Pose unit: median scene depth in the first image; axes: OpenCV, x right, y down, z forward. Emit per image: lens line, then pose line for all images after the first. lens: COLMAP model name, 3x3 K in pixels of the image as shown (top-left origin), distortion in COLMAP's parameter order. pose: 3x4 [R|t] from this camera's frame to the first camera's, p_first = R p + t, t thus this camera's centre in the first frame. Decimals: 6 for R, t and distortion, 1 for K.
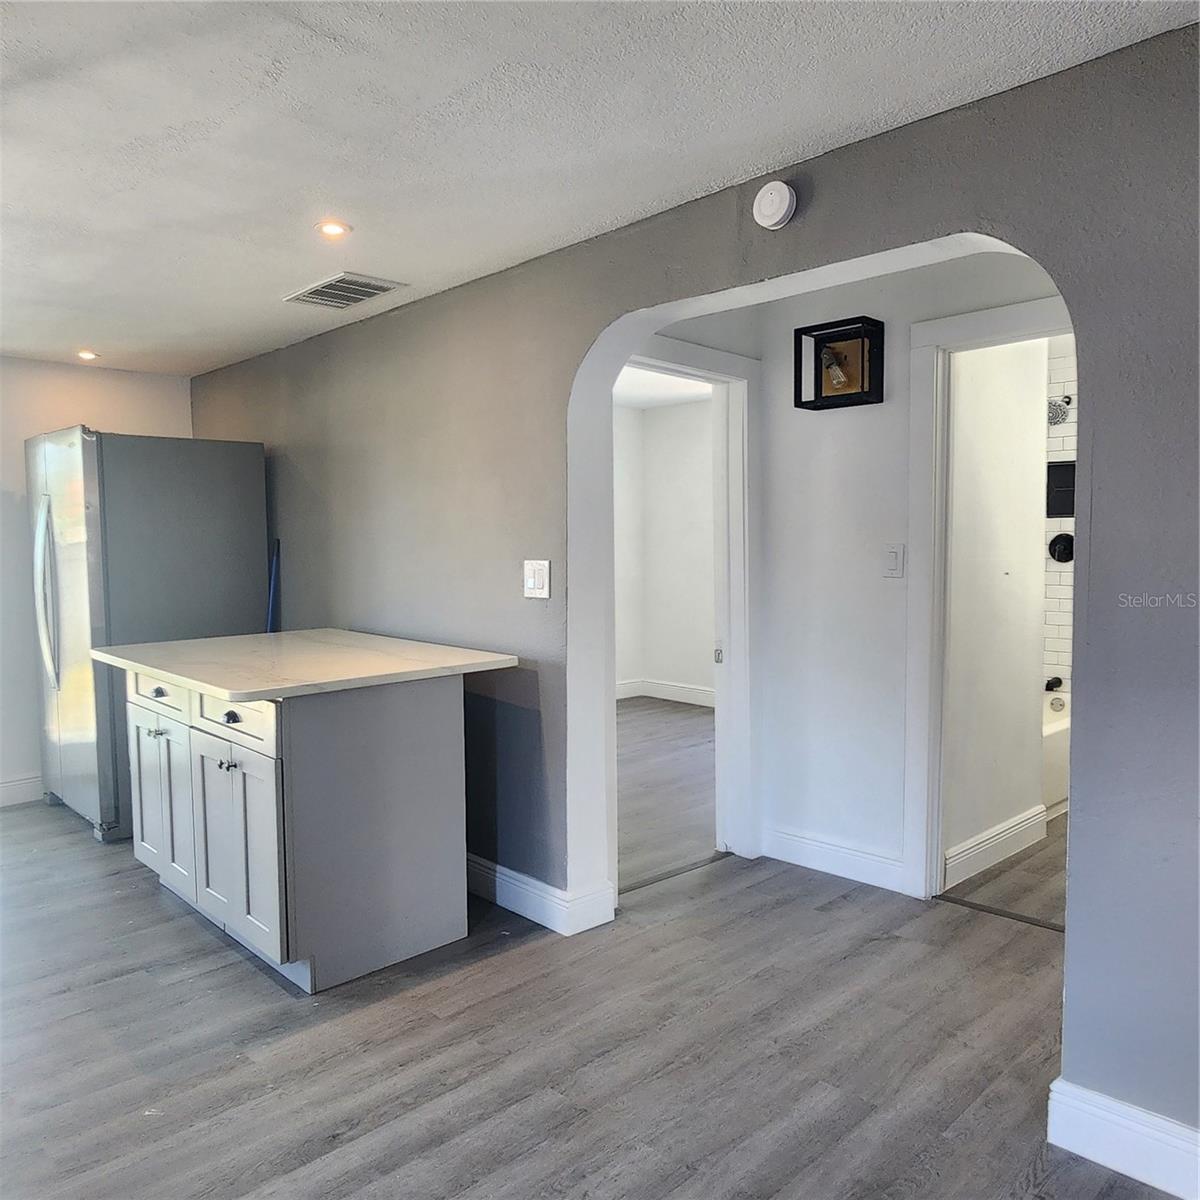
lens RADIAL K [[929.4, 0, 600.0], [0, 929.4, 600.0], [0, 0, 1]] dist [0.003890, 0.003423]
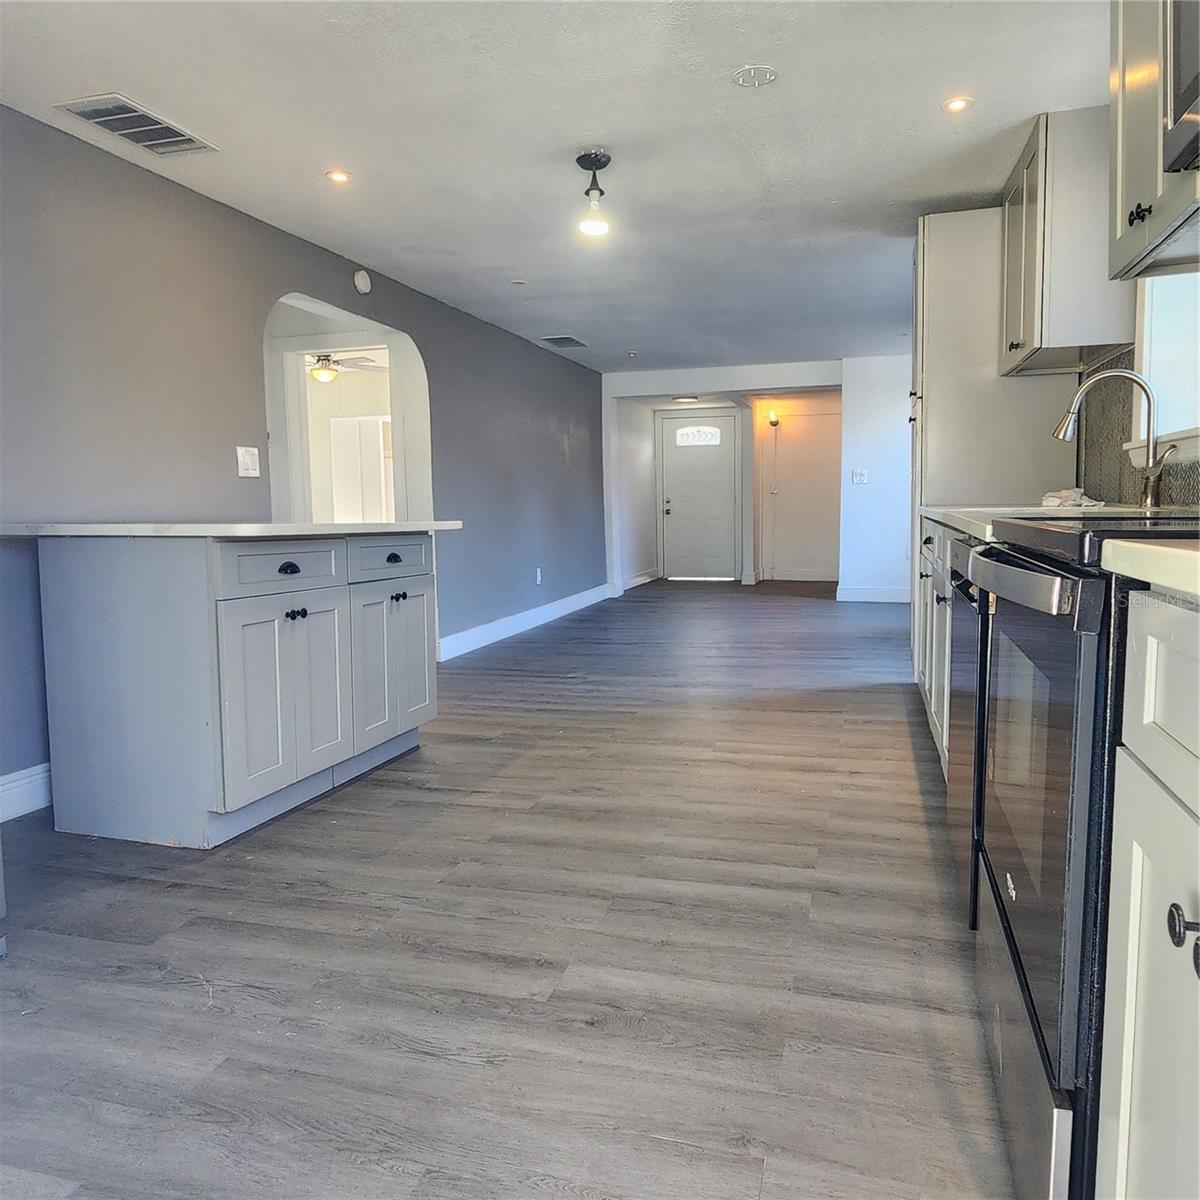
lens RADIAL K [[897.7, 0, 591.8], [0, 897.7, 578.5], [0, 0, 1]] dist [0.000842, -0.002229]
pose [[-0.476780, -0.056452, 0.877208, -1.438129], [0.075255, 0.991650, 0.104719, 0.044424], [-0.875795, 0.115942, -0.468551, 1.223412]]
